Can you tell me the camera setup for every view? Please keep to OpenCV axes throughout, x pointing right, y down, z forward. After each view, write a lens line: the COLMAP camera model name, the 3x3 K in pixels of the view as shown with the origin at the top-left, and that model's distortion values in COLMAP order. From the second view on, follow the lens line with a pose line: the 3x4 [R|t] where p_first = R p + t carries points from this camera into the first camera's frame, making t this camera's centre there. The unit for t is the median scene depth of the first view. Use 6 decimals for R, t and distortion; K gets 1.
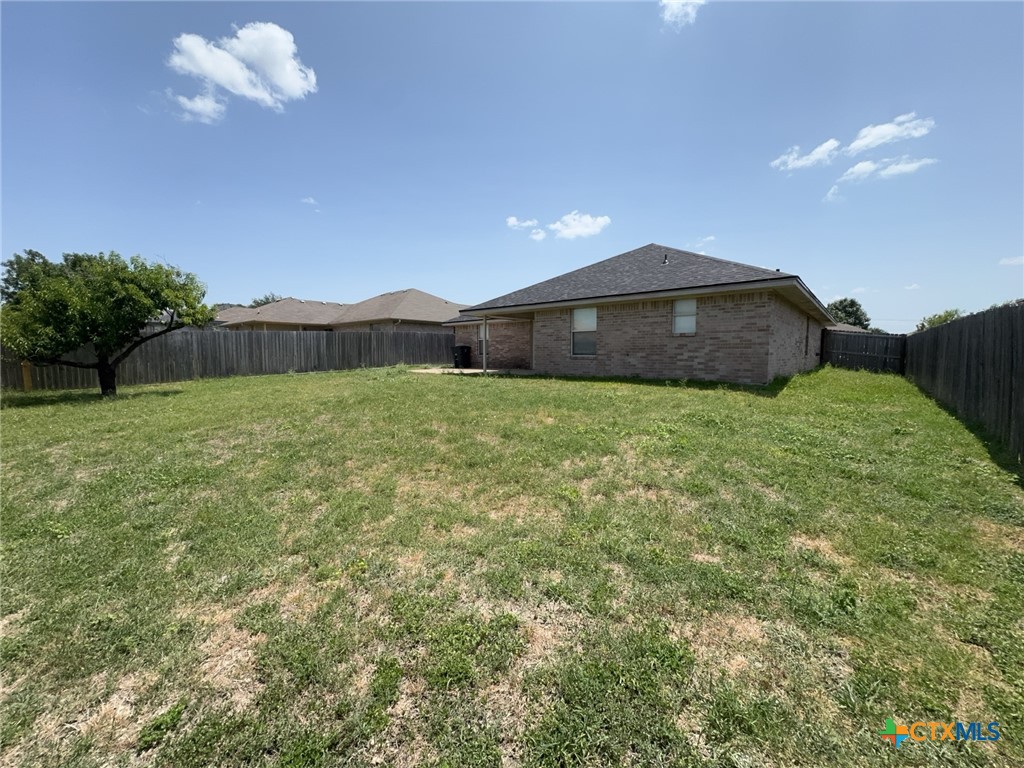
lens RADIAL K [[409.3, 0, 508.2], [0, 409.3, 383.0], [0, 0, 1]] dist [-0.000992, -0.000532]
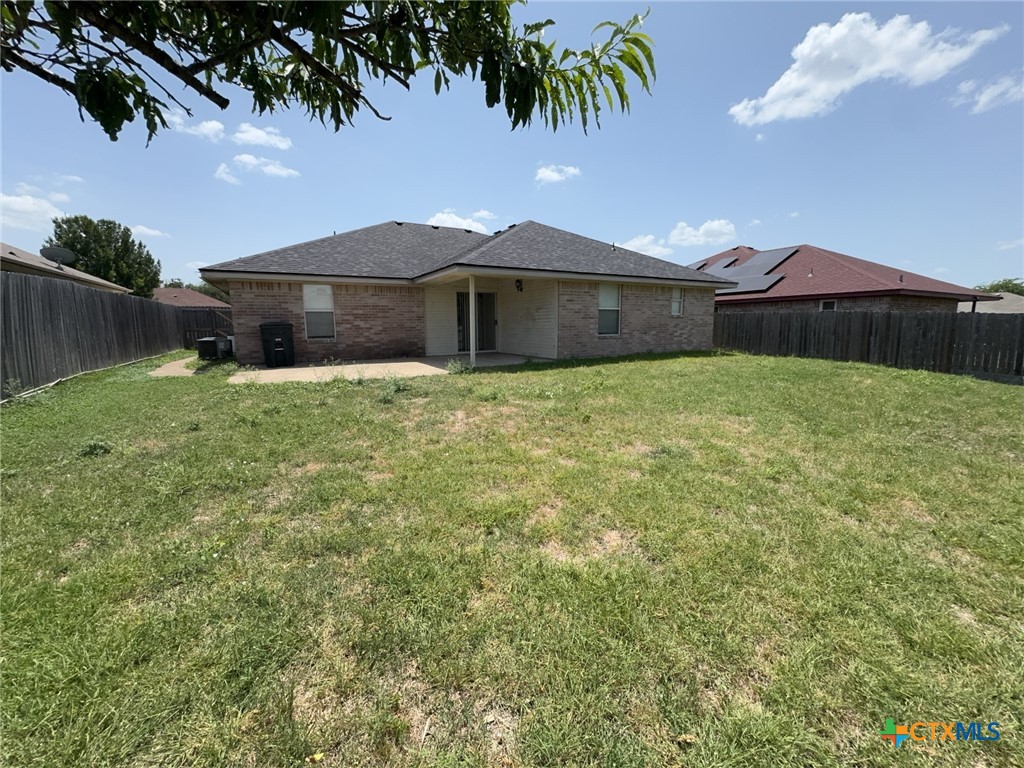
lens RADIAL K [[409.3, 0, 508.2], [0, 409.3, 383.0], [0, 0, 1]] dist [-0.000992, -0.000532]
pose [[0.353521, -0.129020, 0.926486, -0.800307], [0.077441, 0.991079, 0.108466, -0.076727], [-0.932216, 0.033403, 0.360358, 0.872235]]
